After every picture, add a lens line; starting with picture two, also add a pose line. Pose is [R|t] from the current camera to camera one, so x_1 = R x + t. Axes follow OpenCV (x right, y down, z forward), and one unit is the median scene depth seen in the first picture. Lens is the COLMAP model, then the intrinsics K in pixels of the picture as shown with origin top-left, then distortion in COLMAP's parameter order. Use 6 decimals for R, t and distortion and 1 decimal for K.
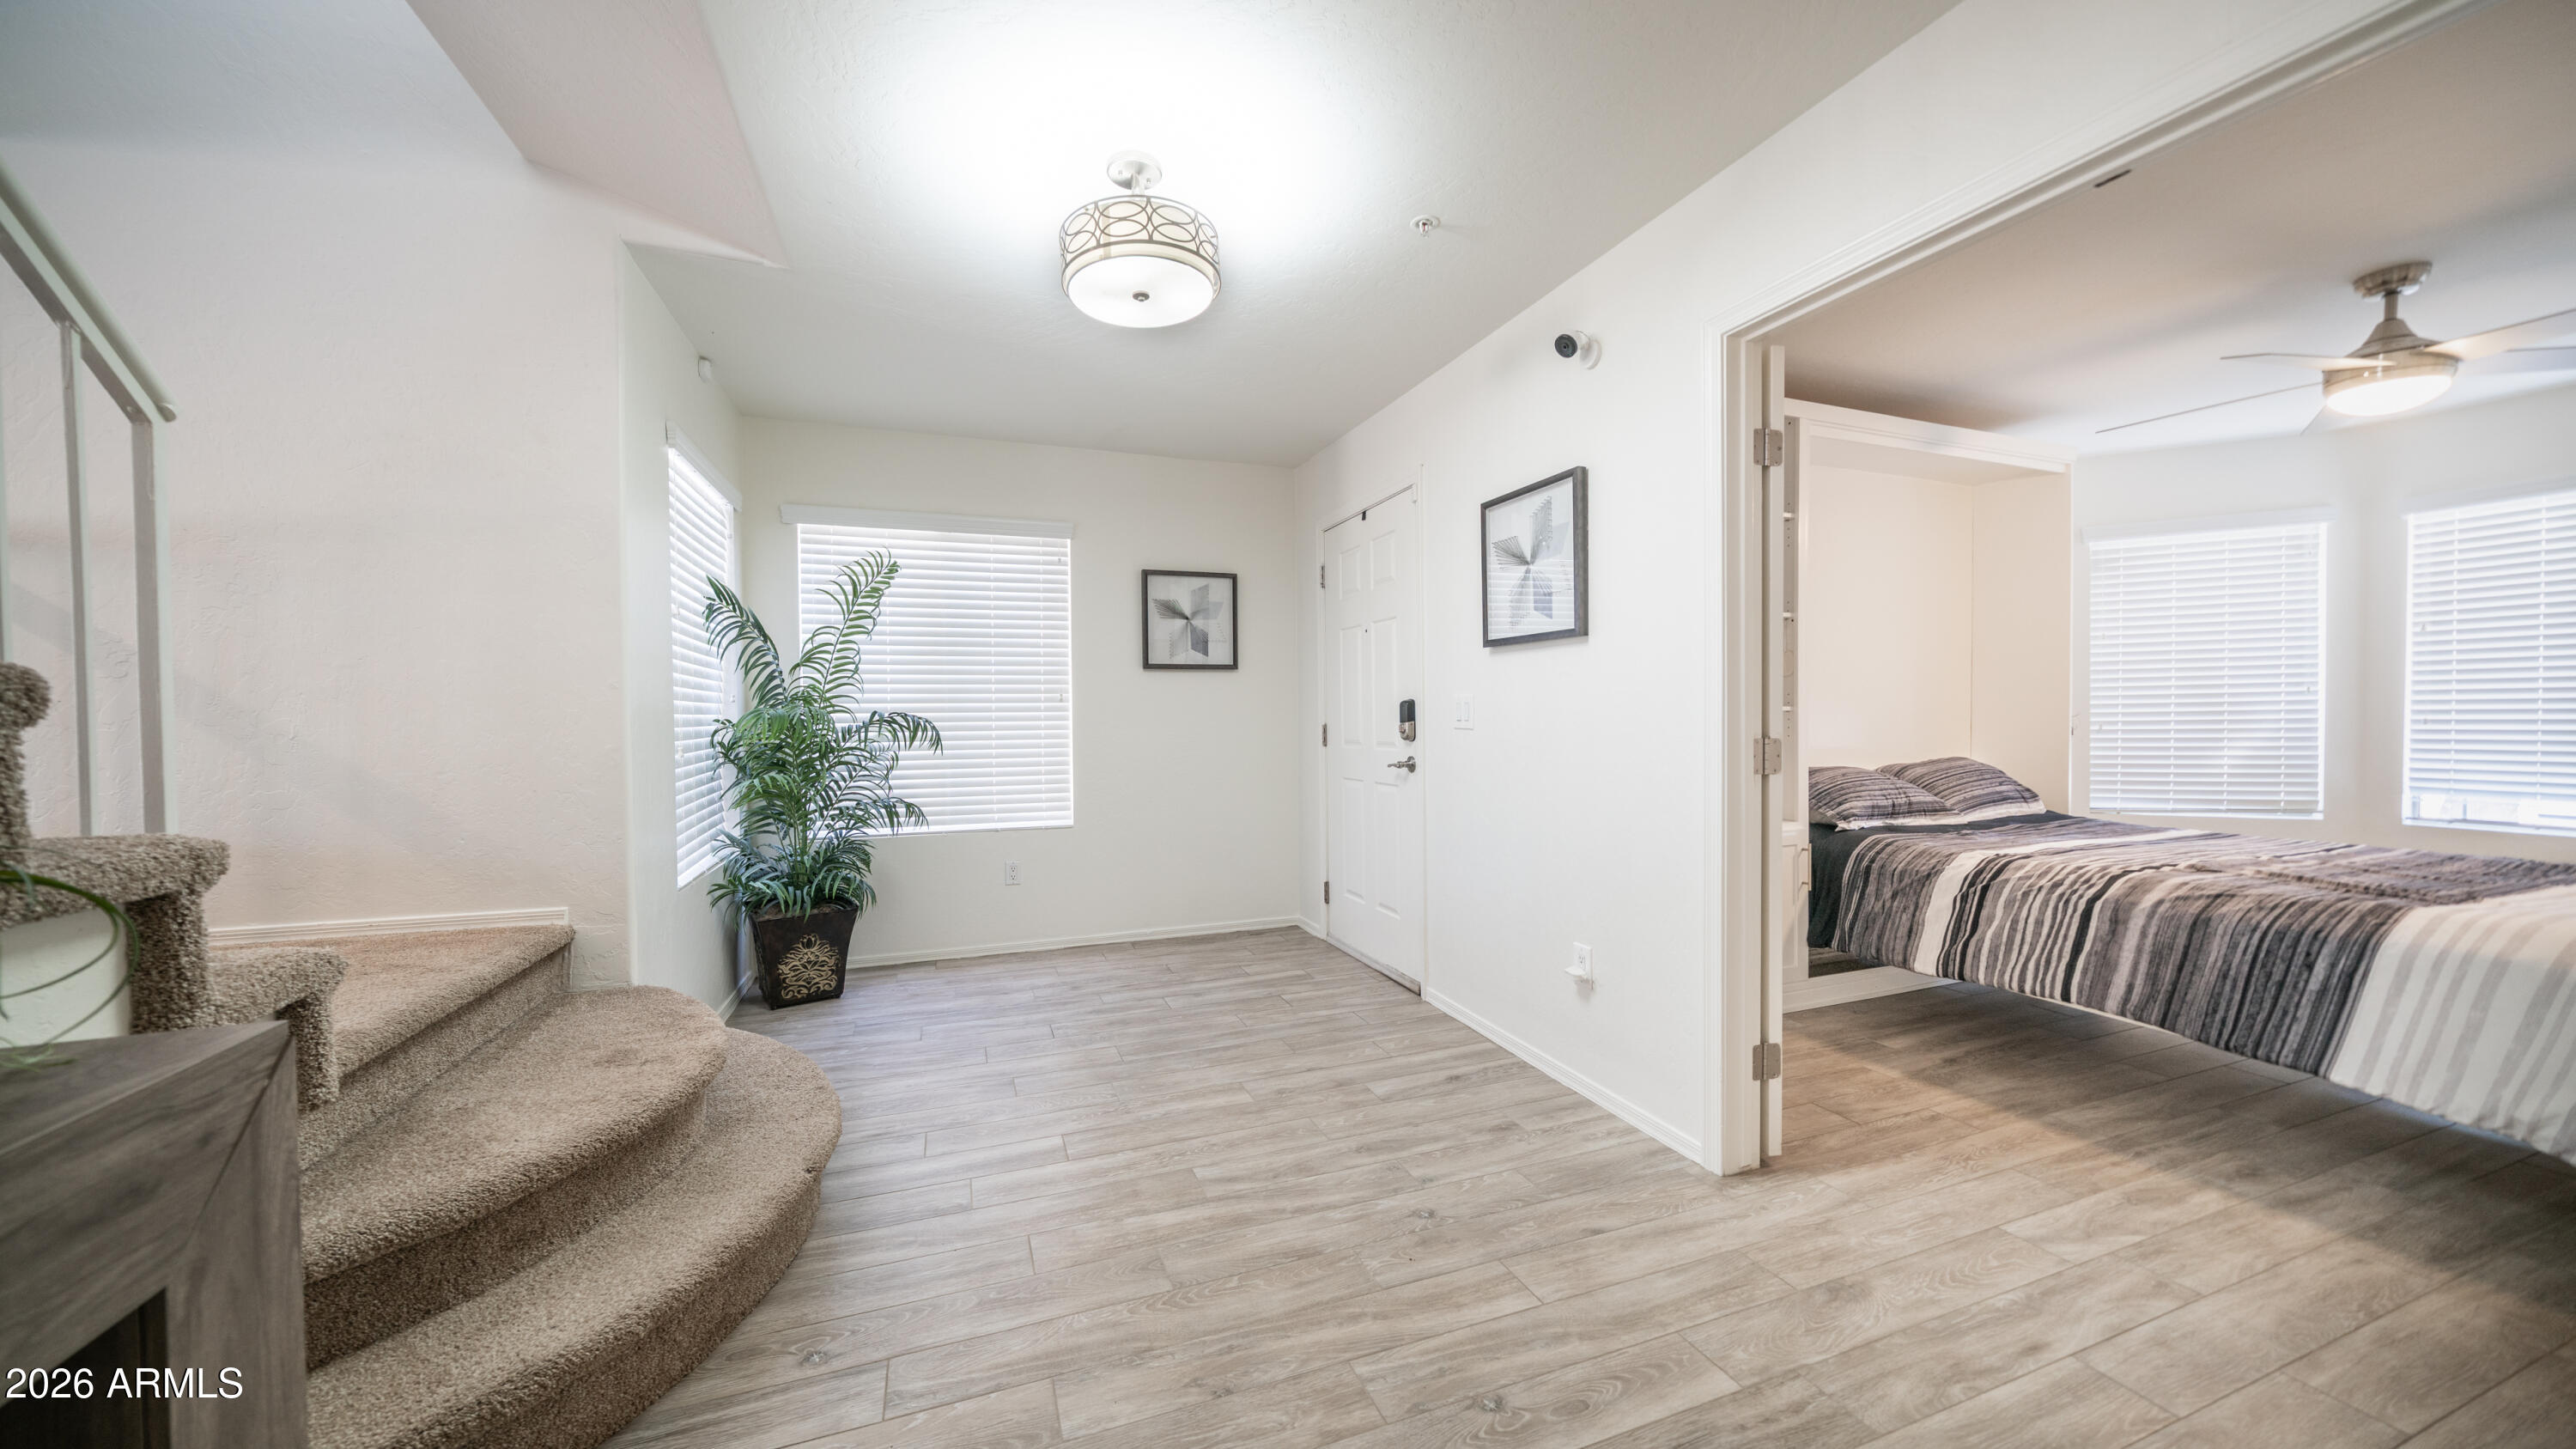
lens RADIAL K [[896.2, 0, 1264.8], [0, 896.2, 730.7], [0, 0, 1]] dist [-0.005905, 0.001056]
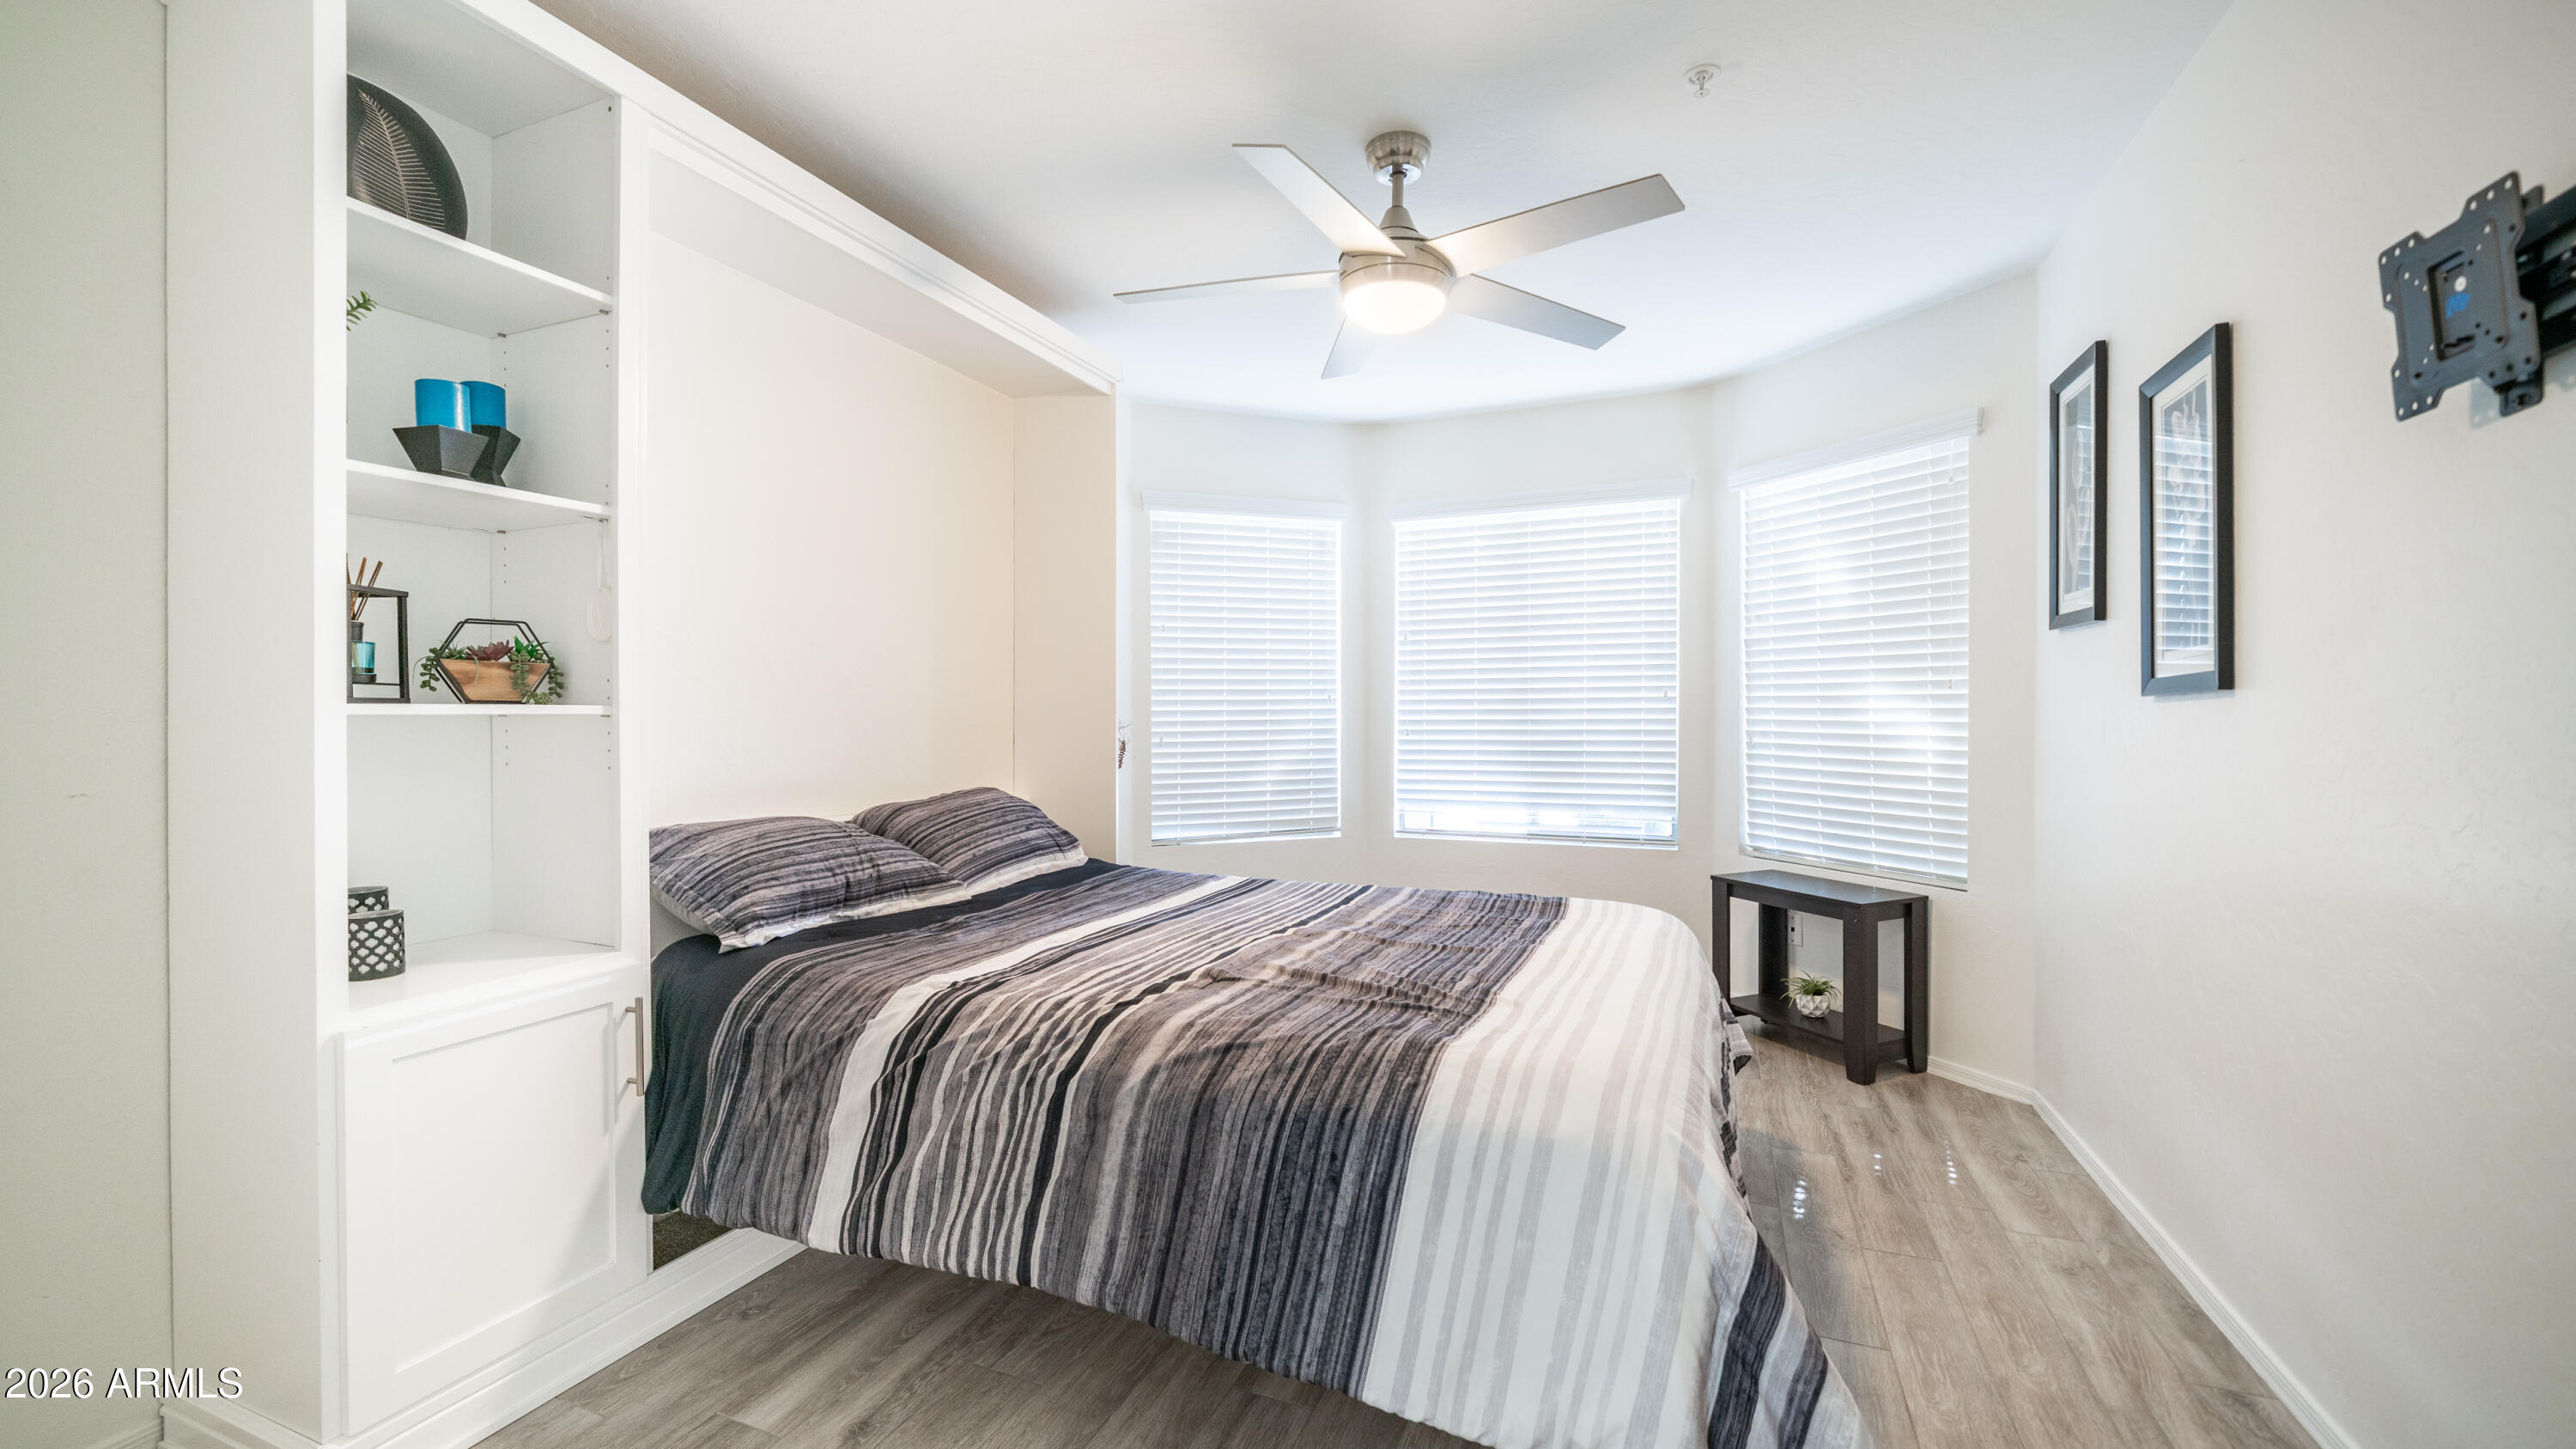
lens RADIAL K [[959.8, 0, 1295.7], [0, 959.8, 721.9], [0, 0, 1]] dist [-0.002942, -0.000129]
pose [[0.675395, 0.005307, 0.737437, 0.603963], [0.006813, 0.999887, -0.013435, -0.011862], [-0.737425, 0.014098, 0.675282, 0.516035]]
